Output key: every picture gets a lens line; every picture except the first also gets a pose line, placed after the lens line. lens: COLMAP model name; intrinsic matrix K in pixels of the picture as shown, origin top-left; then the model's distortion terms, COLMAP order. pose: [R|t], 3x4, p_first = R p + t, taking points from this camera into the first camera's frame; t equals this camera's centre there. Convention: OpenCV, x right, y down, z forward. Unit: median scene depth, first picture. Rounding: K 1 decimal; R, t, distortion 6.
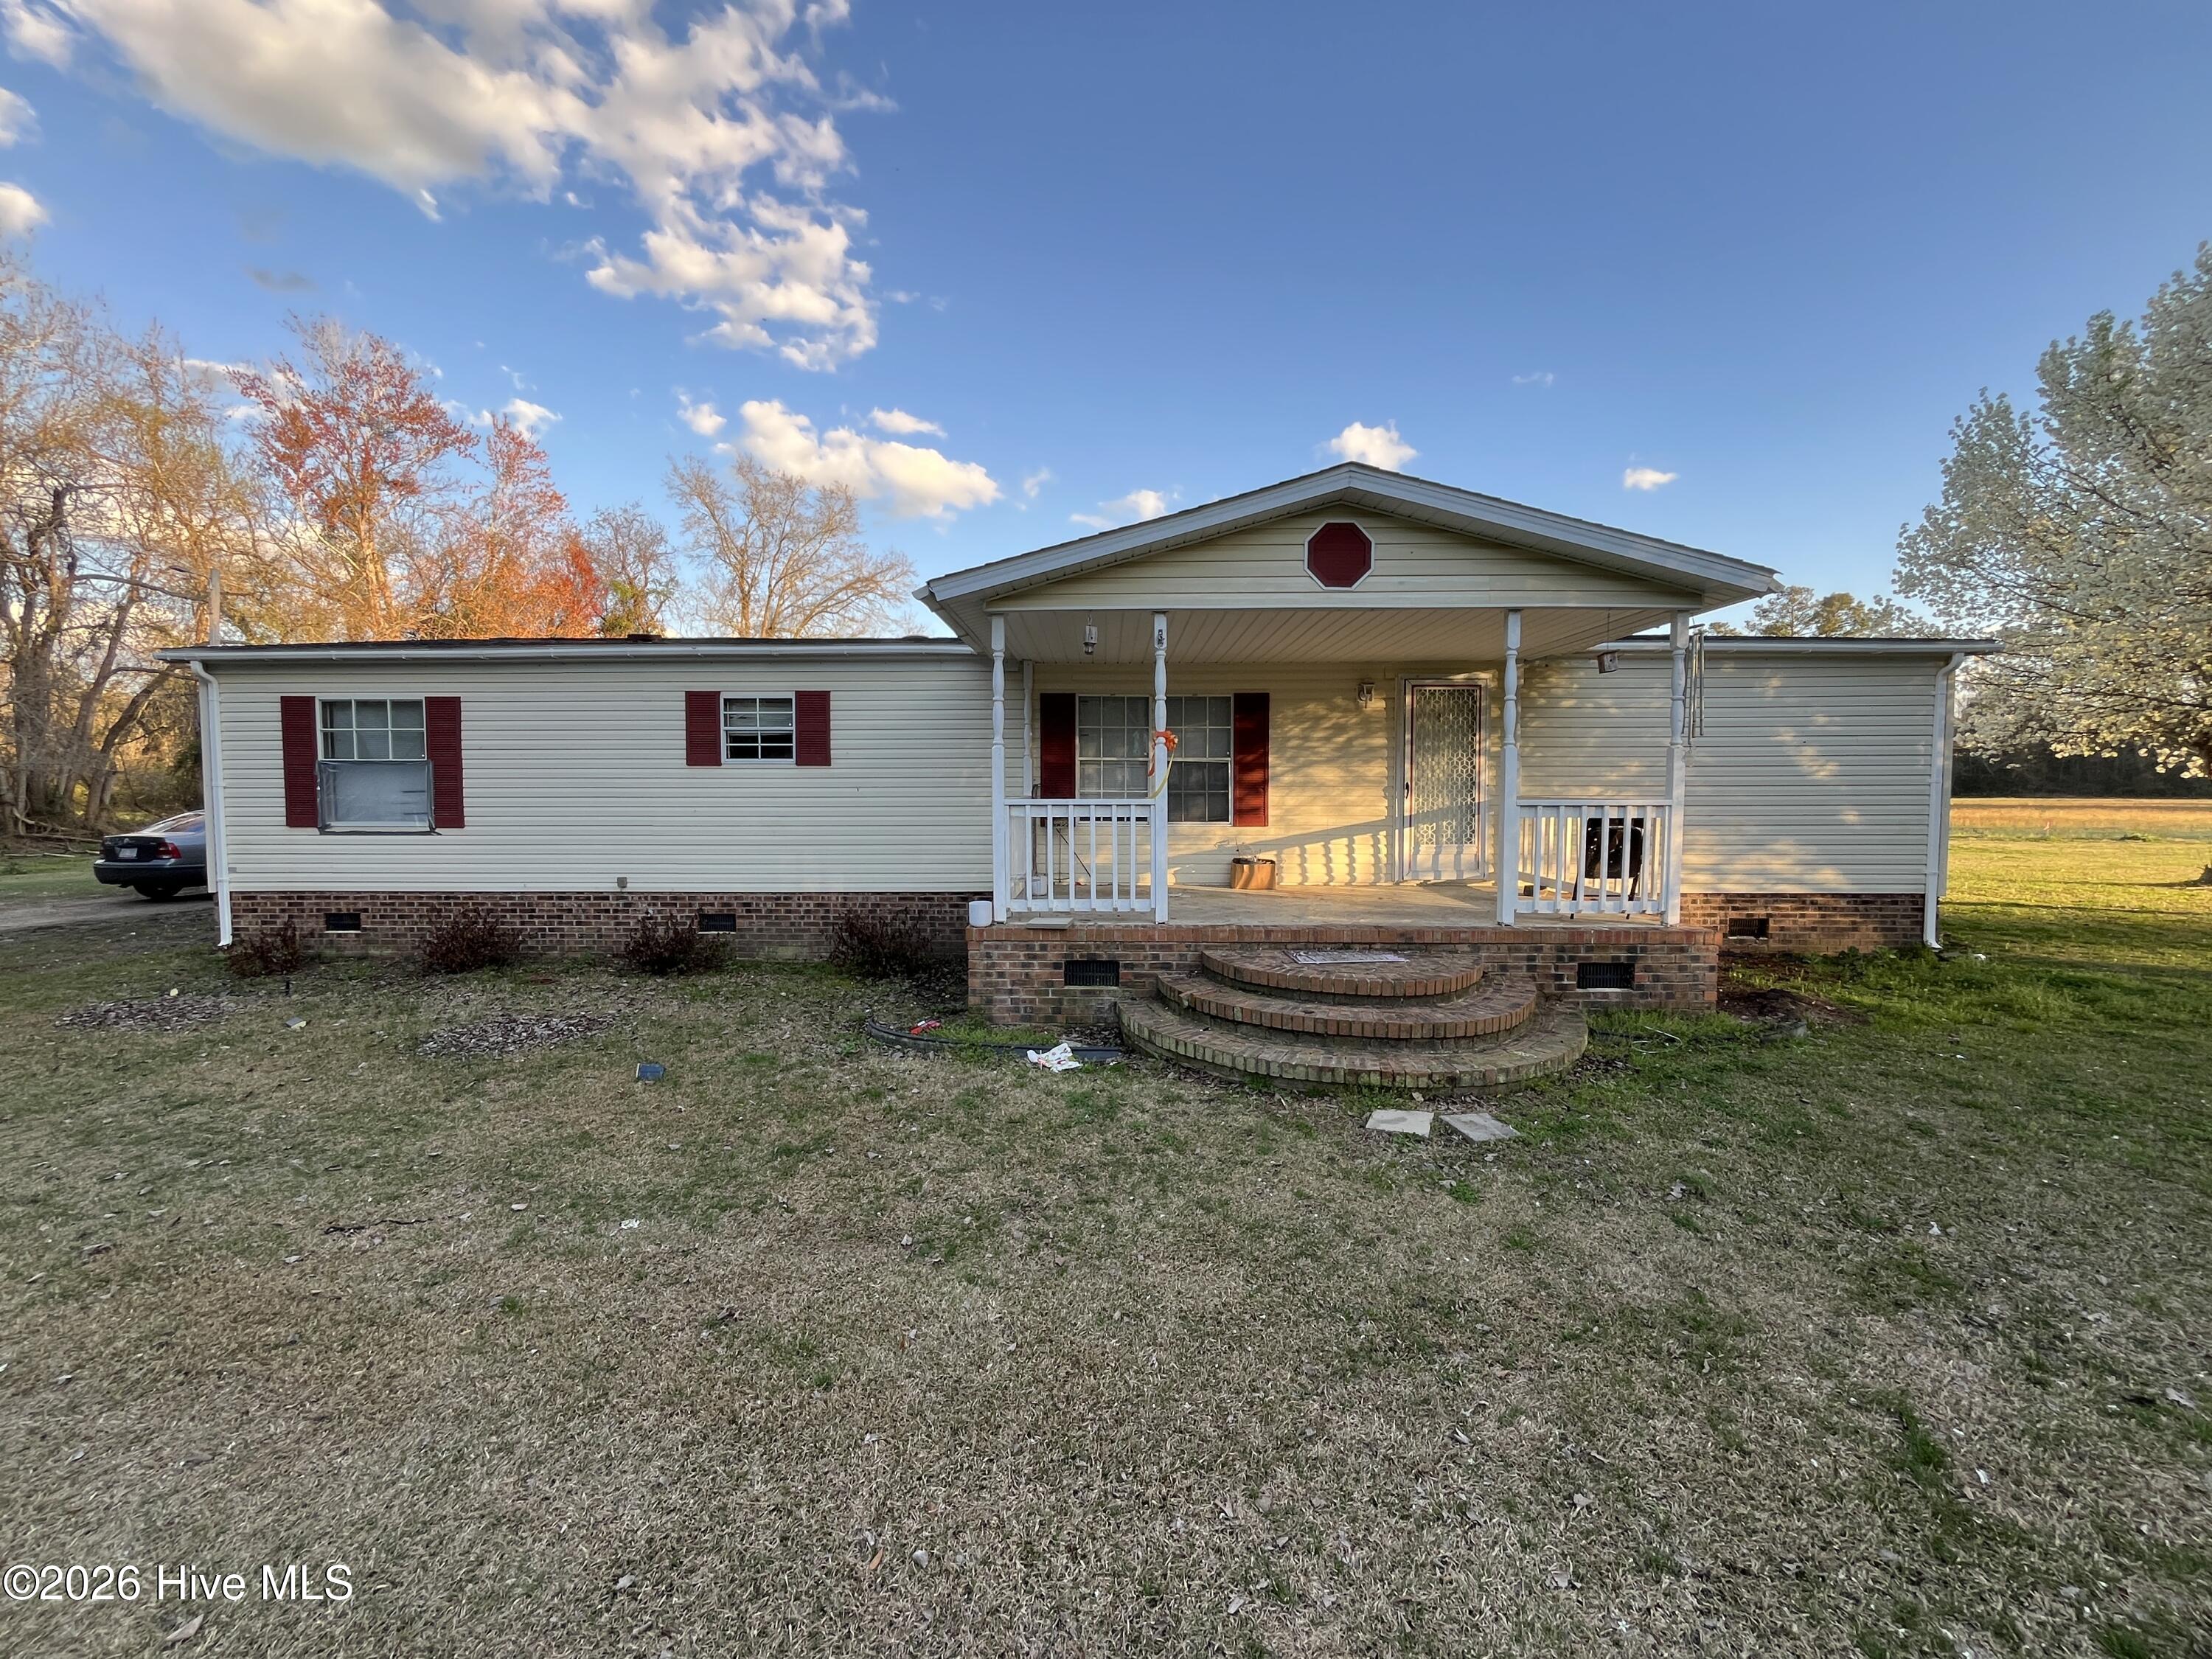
lens RADIAL K [[893.6, 0, 1106.0], [0, 893.6, 829.5], [0, 0, 1]] dist [-0.002730, 0.000523]
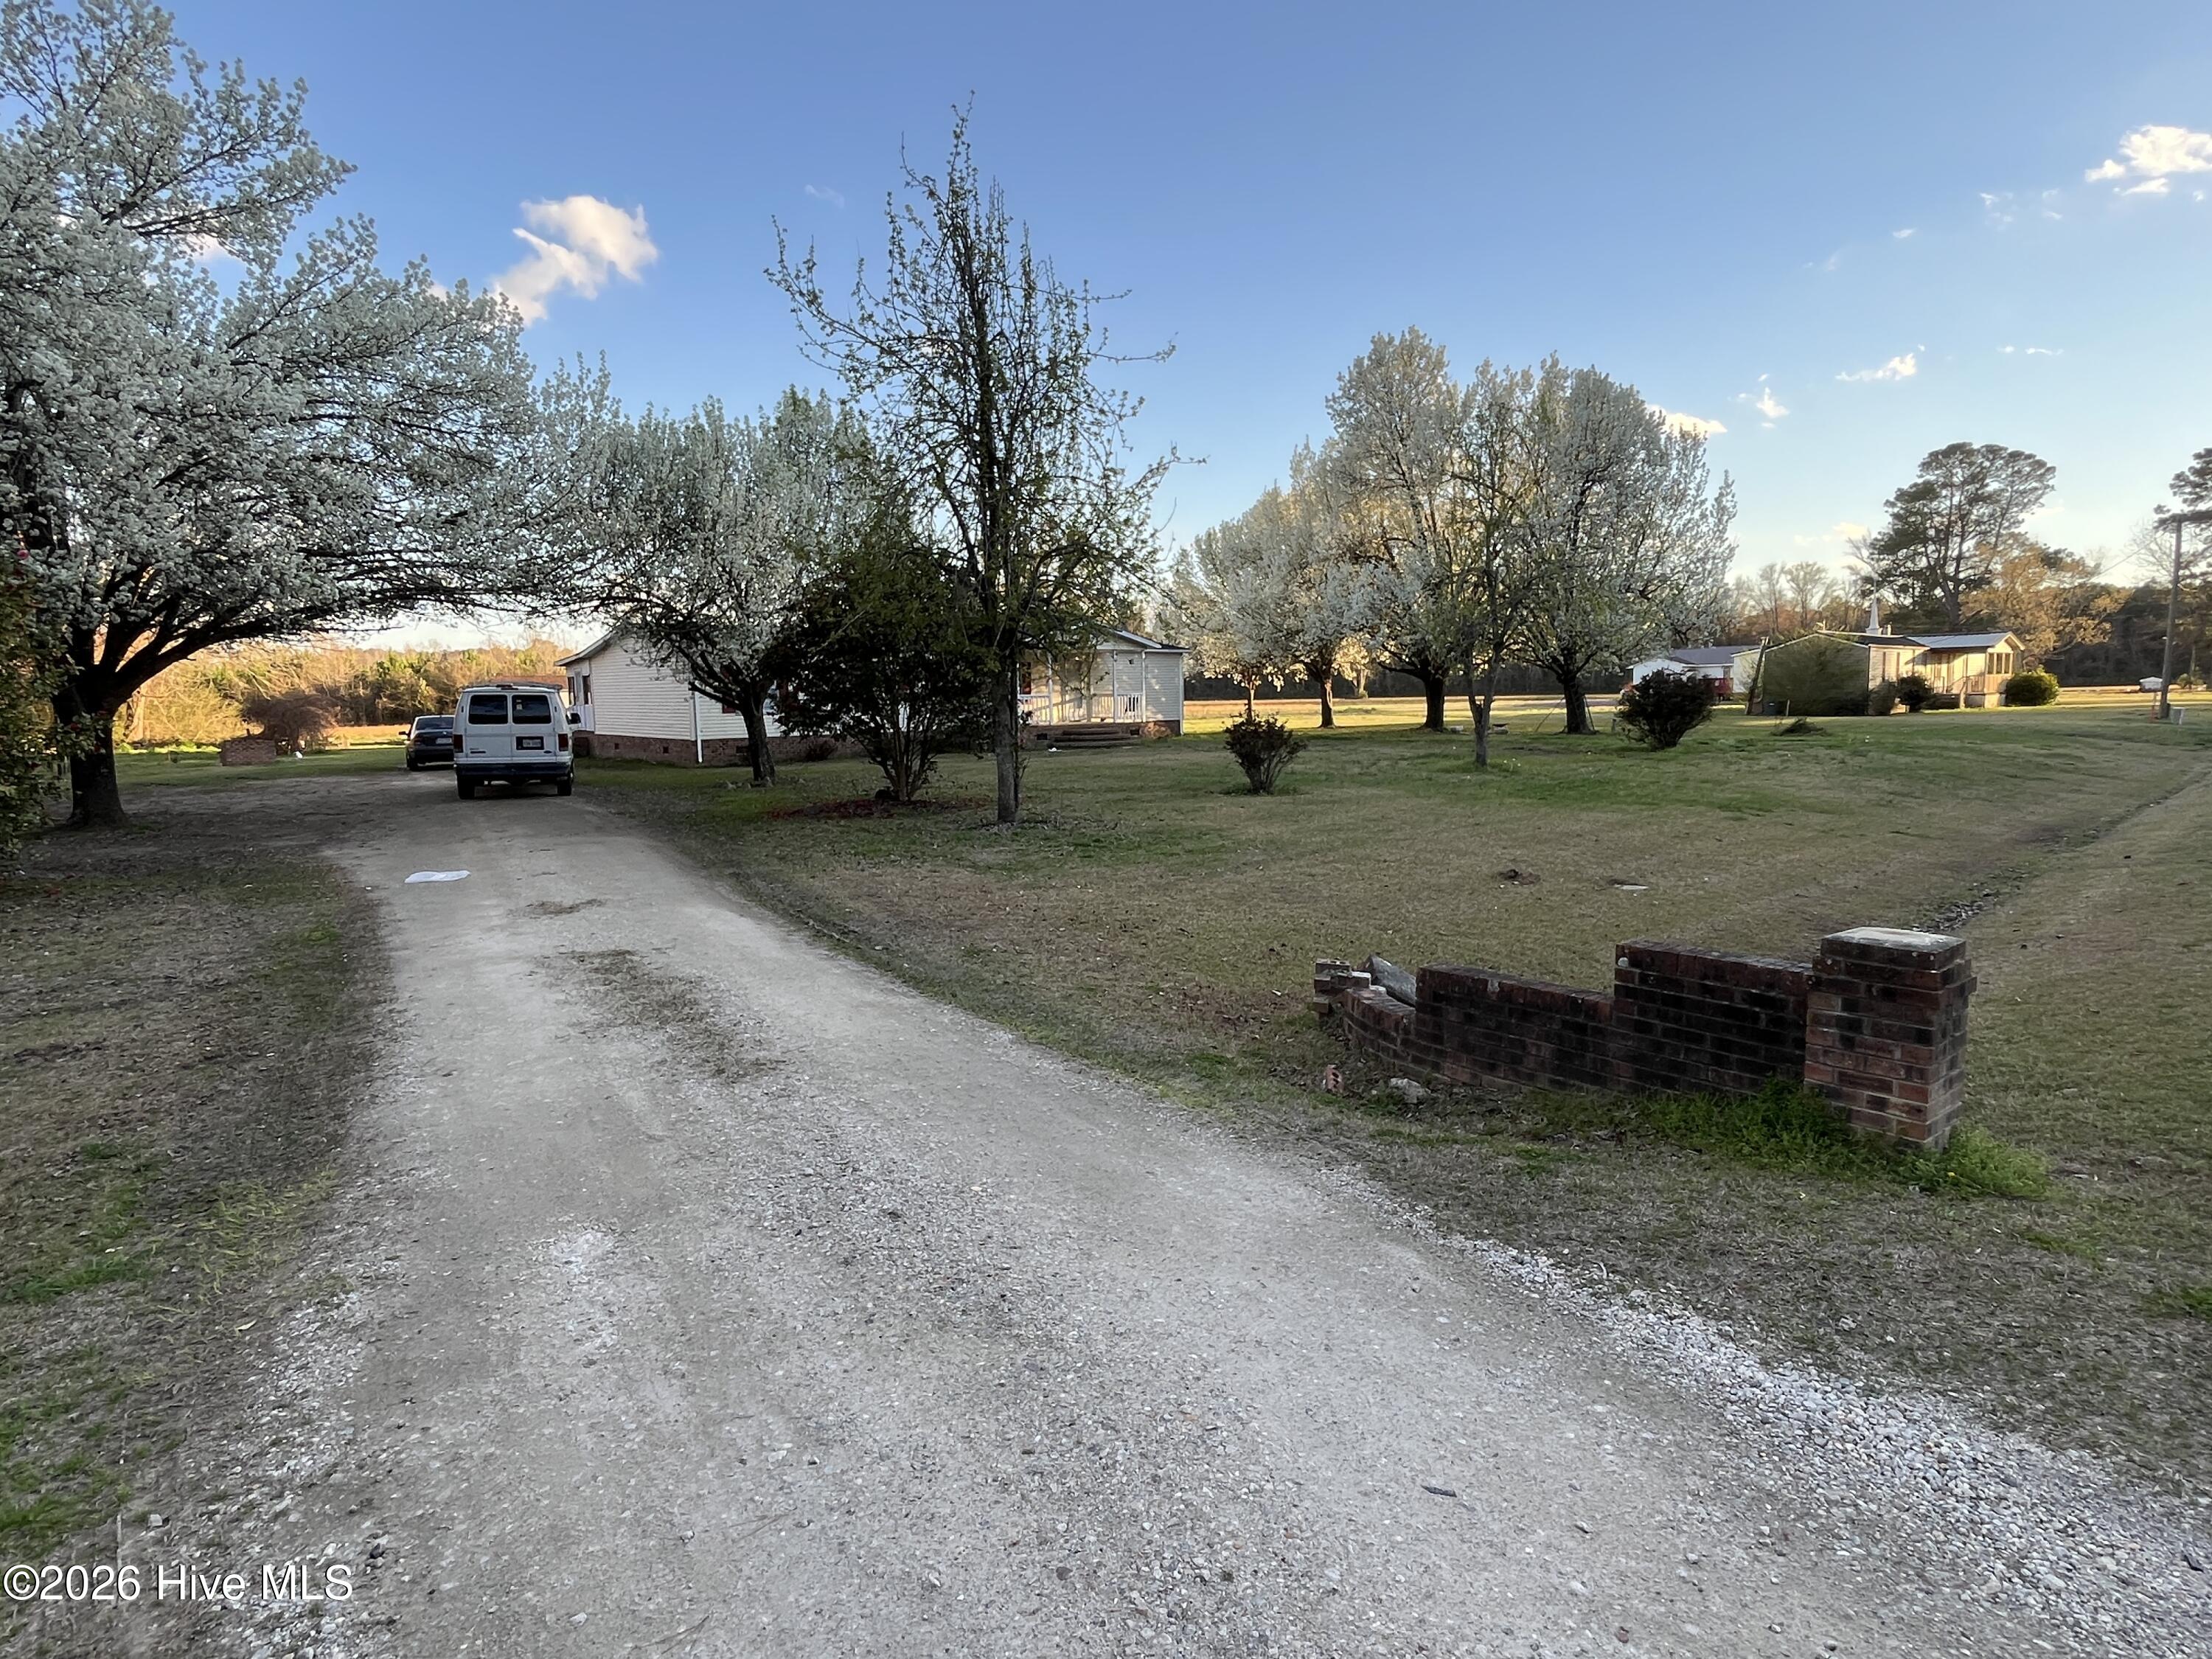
lens RADIAL K [[1170.2, 0, 1106.0], [0, 1170.2, 829.5], [0, 0, 1]] dist [0.000875, 0.000128]
pose [[0.750869, -0.070395, 0.656689, -1.584607], [0.012260, 0.995618, 0.092710, 0.038760], [-0.660337, -0.061562, 0.748442, -1.554665]]
